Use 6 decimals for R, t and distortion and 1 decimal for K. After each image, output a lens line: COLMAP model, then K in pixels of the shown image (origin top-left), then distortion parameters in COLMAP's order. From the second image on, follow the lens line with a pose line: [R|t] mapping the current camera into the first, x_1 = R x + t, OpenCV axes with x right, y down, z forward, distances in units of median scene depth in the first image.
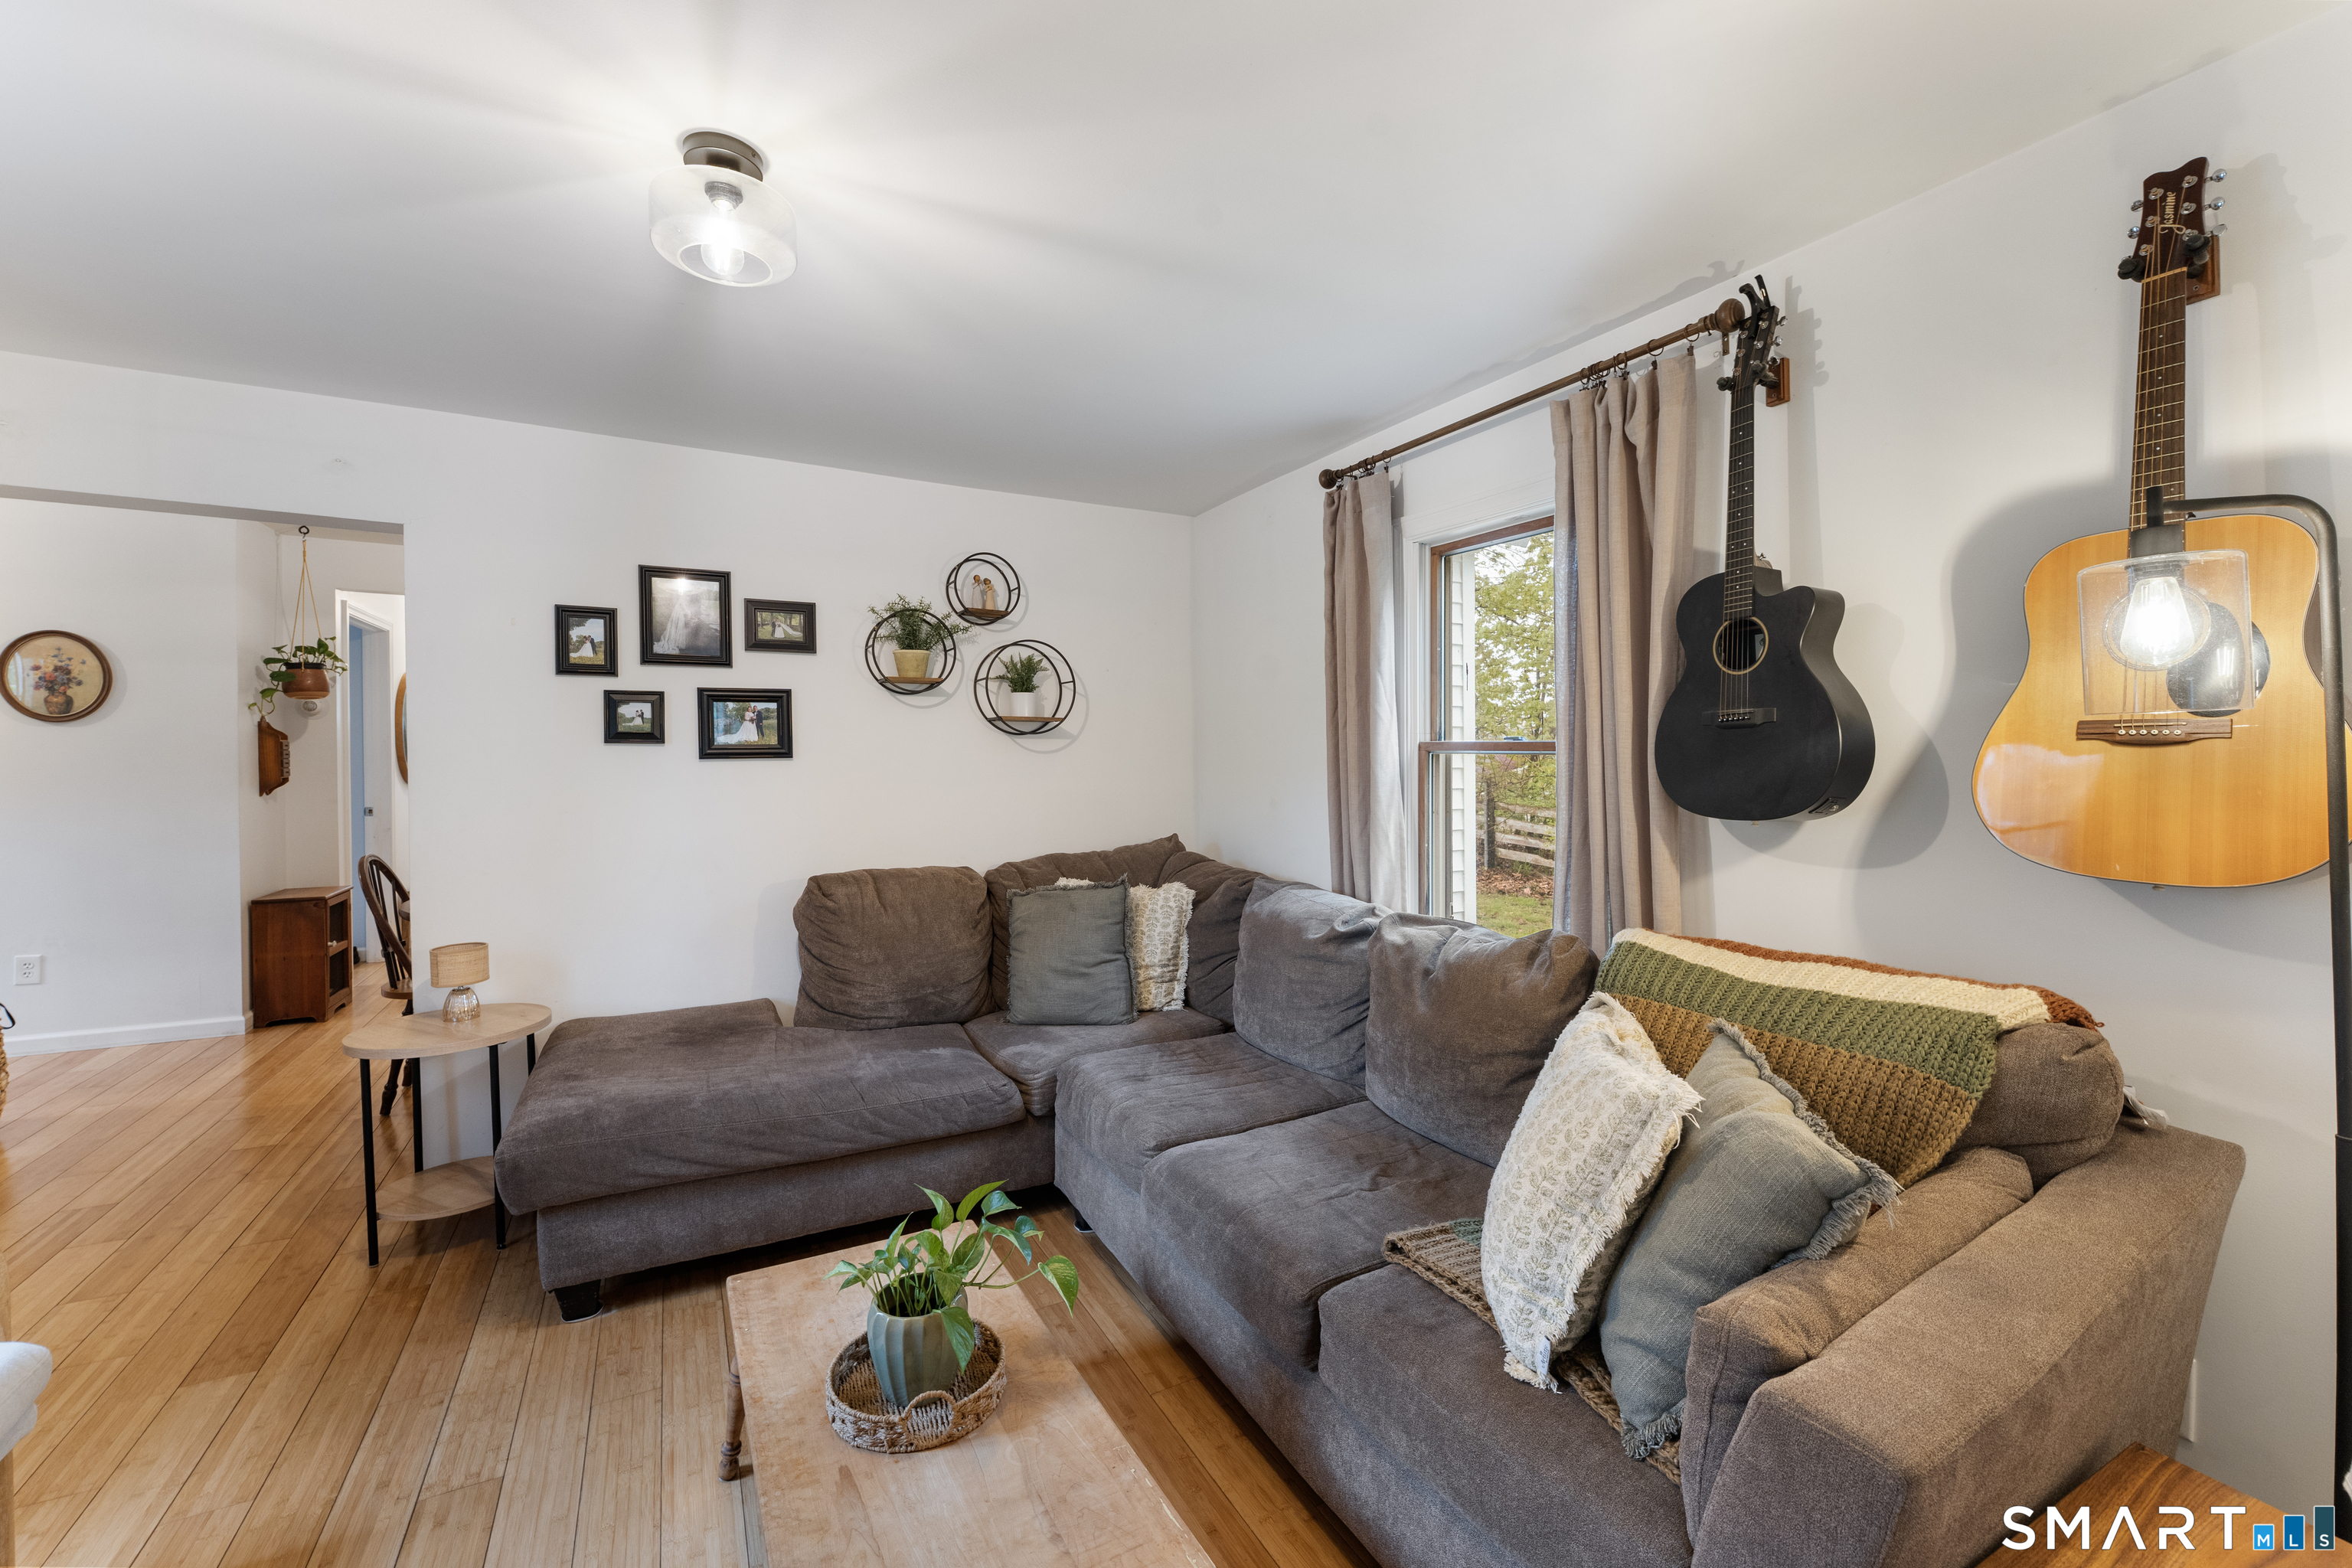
lens RADIAL K [[947.6, 0, 1183.5], [0, 947.6, 749.5], [0, 0, 1]] dist [-0.000074, 0.000096]
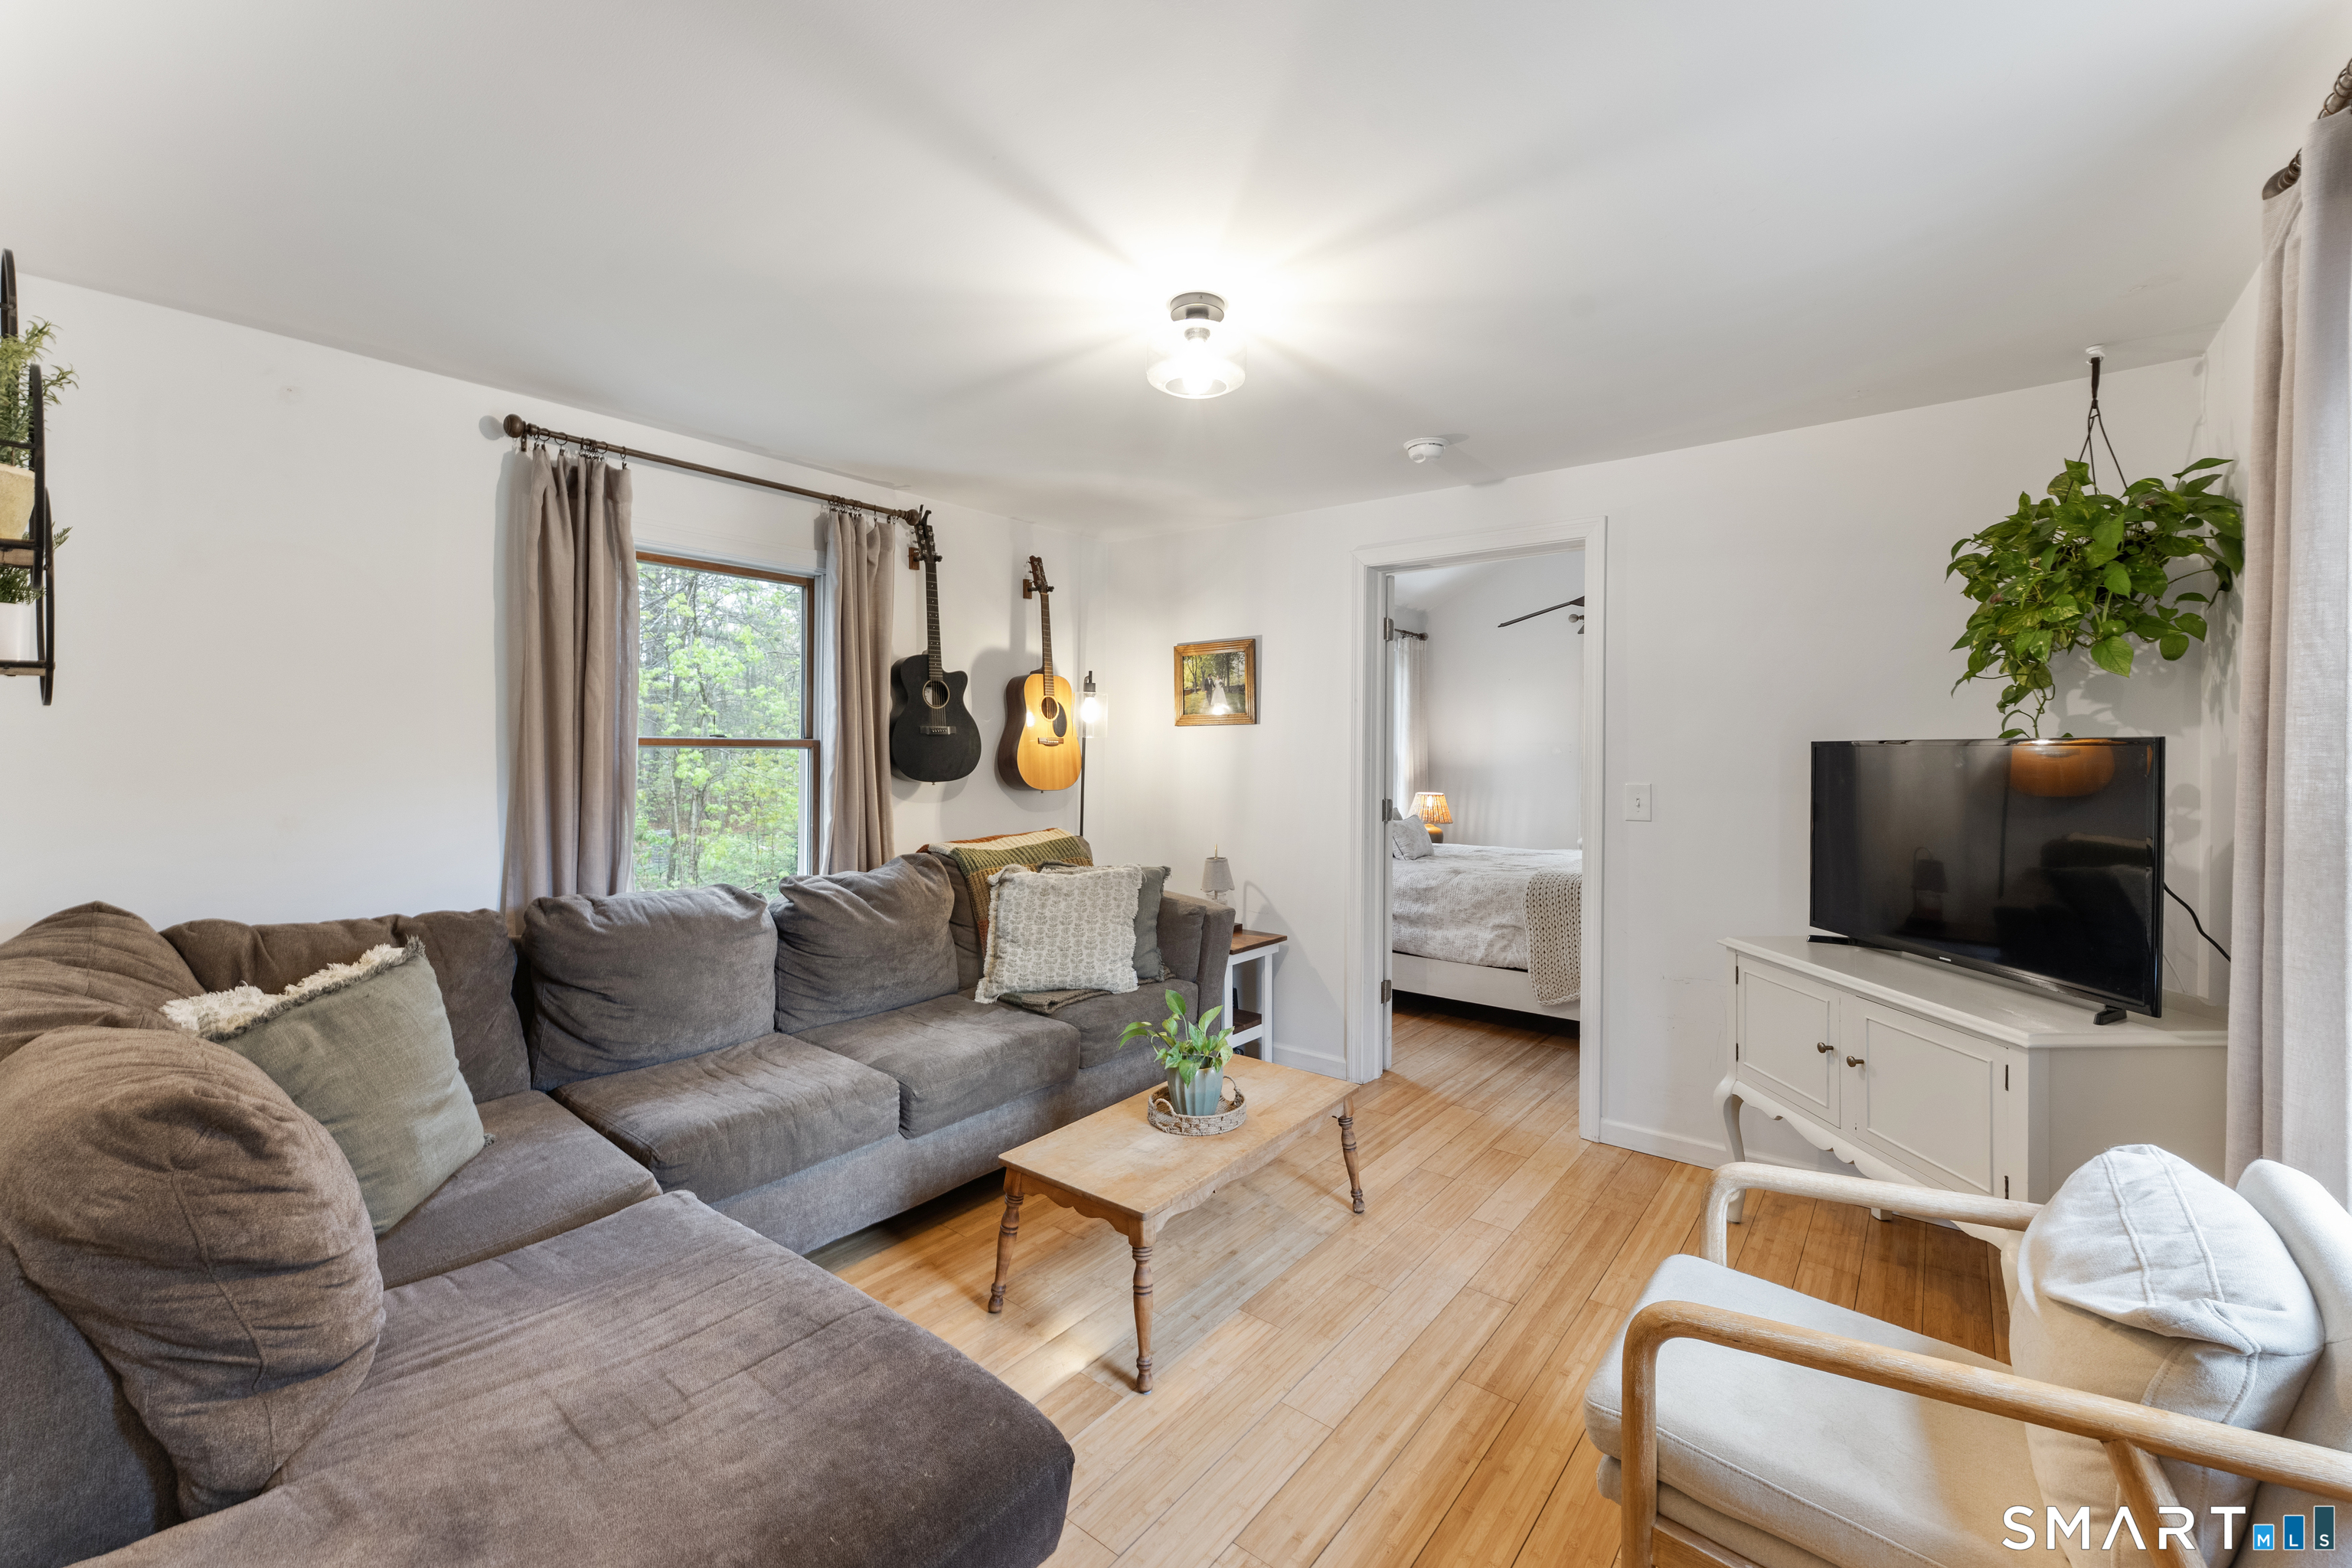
lens RADIAL K [[947.6, 0, 1183.5], [0, 947.6, 749.5], [0, 0, 1]] dist [-0.000074, 0.000096]
pose [[-0.387105, -0.006573, 0.922012, -1.352635], [0.002680, 0.999962, 0.008254, -0.008695], [-0.922032, 0.005666, -0.387072, 1.214741]]
